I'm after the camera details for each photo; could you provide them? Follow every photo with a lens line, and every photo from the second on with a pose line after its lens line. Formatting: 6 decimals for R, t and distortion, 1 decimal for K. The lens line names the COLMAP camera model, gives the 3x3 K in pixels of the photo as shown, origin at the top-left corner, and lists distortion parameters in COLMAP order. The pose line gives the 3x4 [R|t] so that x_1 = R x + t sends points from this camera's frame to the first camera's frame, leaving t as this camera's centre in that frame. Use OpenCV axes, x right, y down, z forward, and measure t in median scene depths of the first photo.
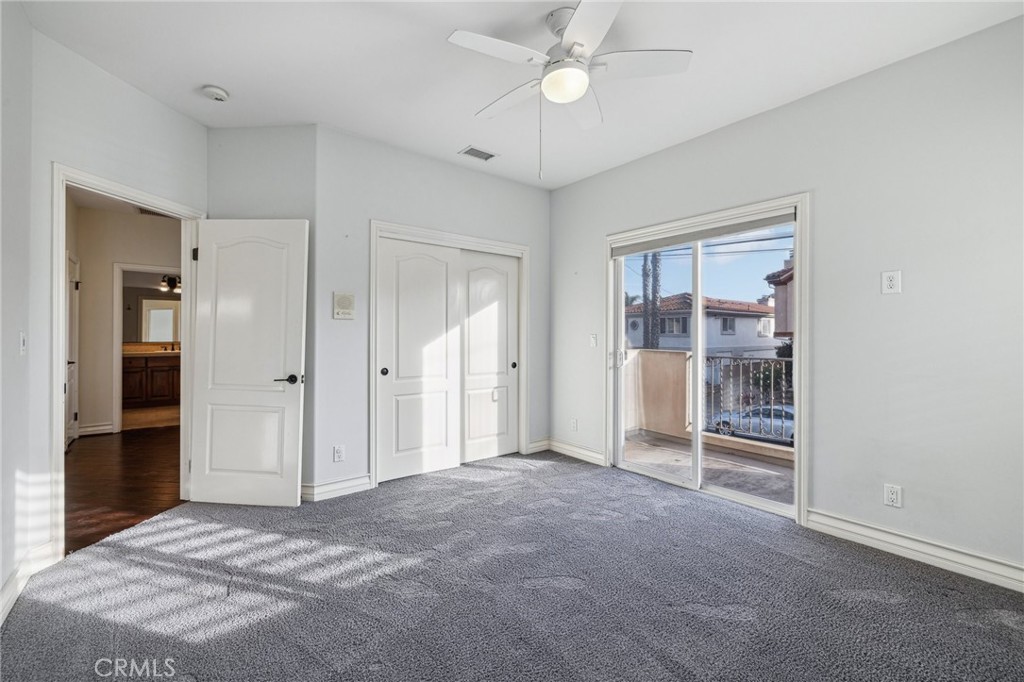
lens RADIAL K [[433.7, 0, 526.1], [0, 433.7, 332.4], [0, 0, 1]] dist [0.009304, -0.000214]
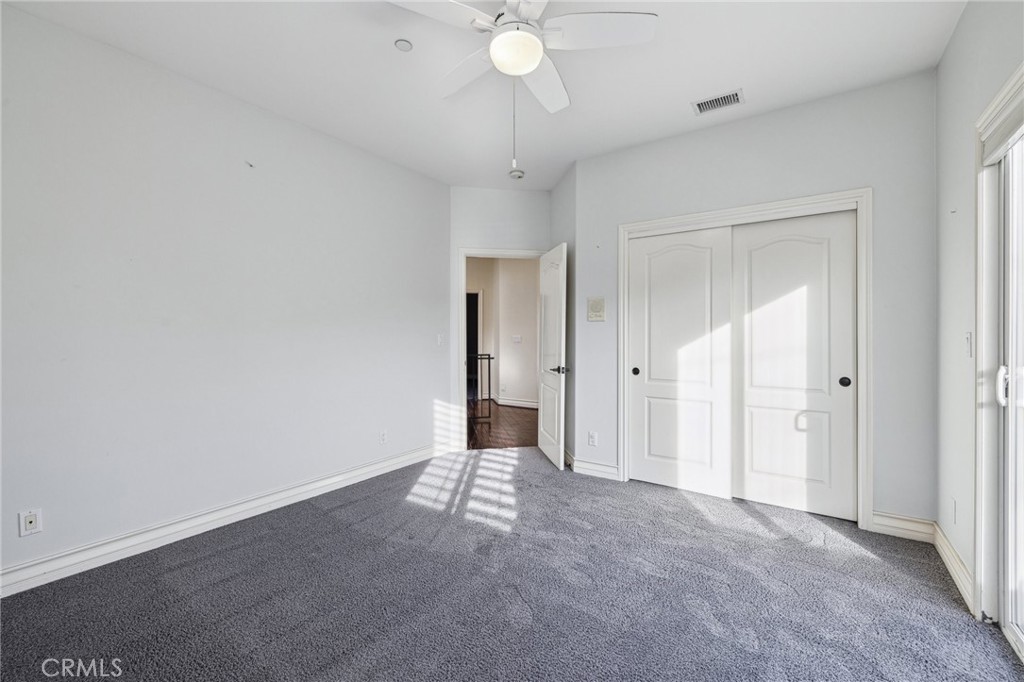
lens RADIAL K [[433.7, 0, 516.3], [0, 433.7, 337.1], [0, 0, 1]] dist [0.009304, -0.000214]
pose [[0.289071, 0.000244, -0.957308, 0.507663], [0.006375, 0.999977, 0.002180, 0.005921], [0.957286, -0.006733, 0.289063, 0.402619]]
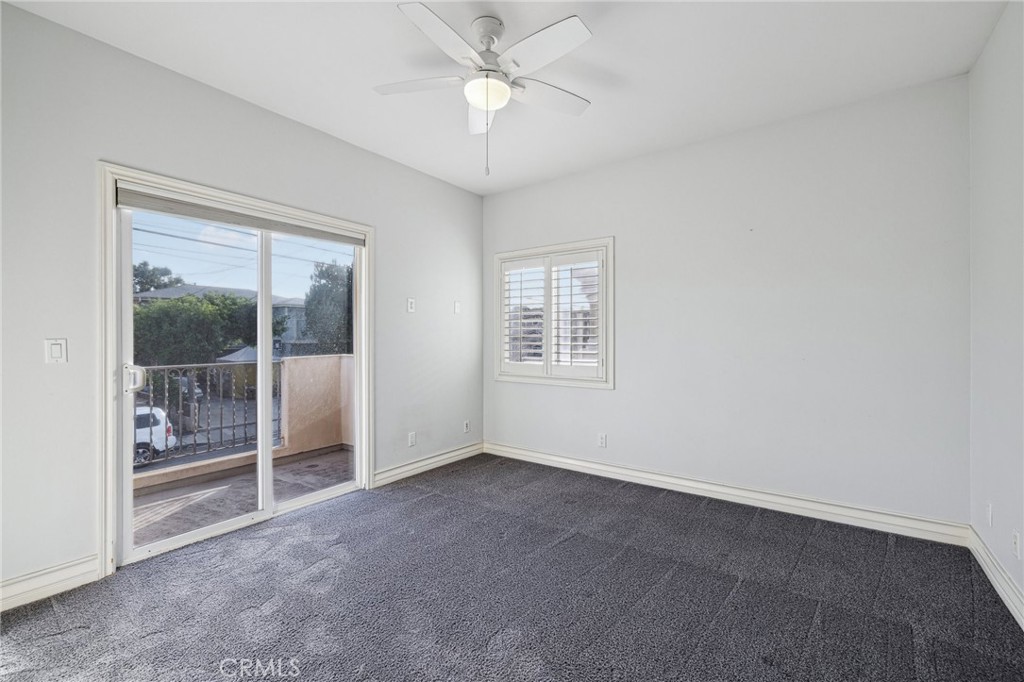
lens RADIAL K [[433.7, 0, 515.1], [0, 433.7, 338.6], [0, 0, 1]] dist [0.009304, -0.000214]
pose [[-0.239886, -0.004049, 0.970793, -0.498171], [-0.004672, 0.999985, 0.003016, -0.000181], [-0.970790, -0.003812, -0.239902, 0.642951]]
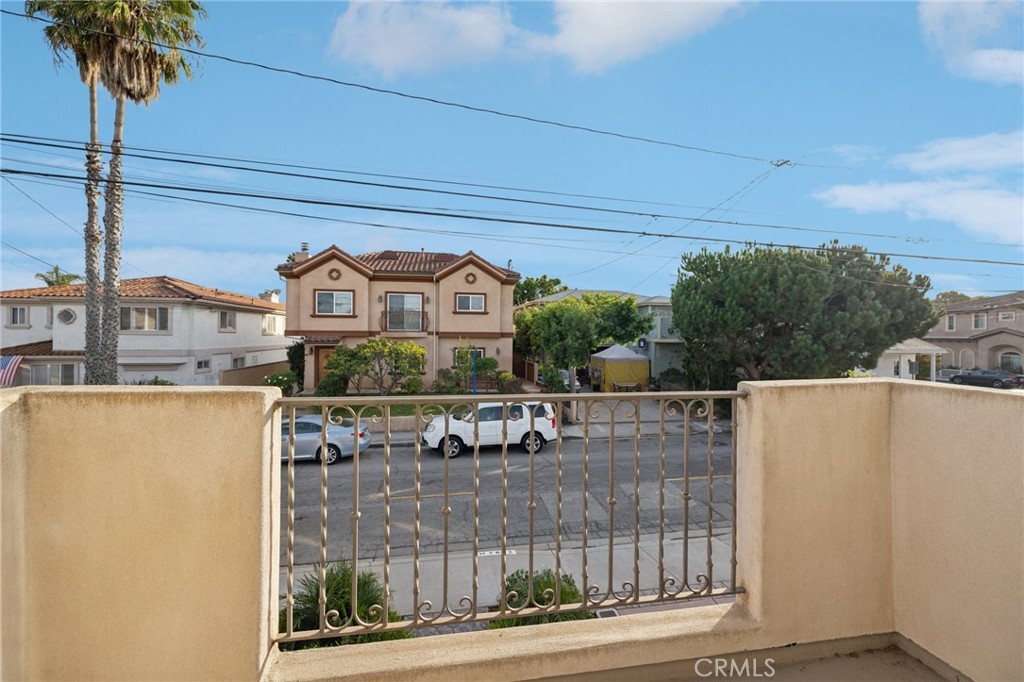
lens RADIAL K [[433.7, 0, 511.7], [0, 433.7, 336.5], [0, 0, 1]] dist [0.009304, -0.000214]
pose [[0.512703, 0.000265, 0.858566, 0.275957], [-0.011534, 0.999912, 0.006580, 0.008487], [-0.858489, -0.013276, 0.512661, 0.945733]]
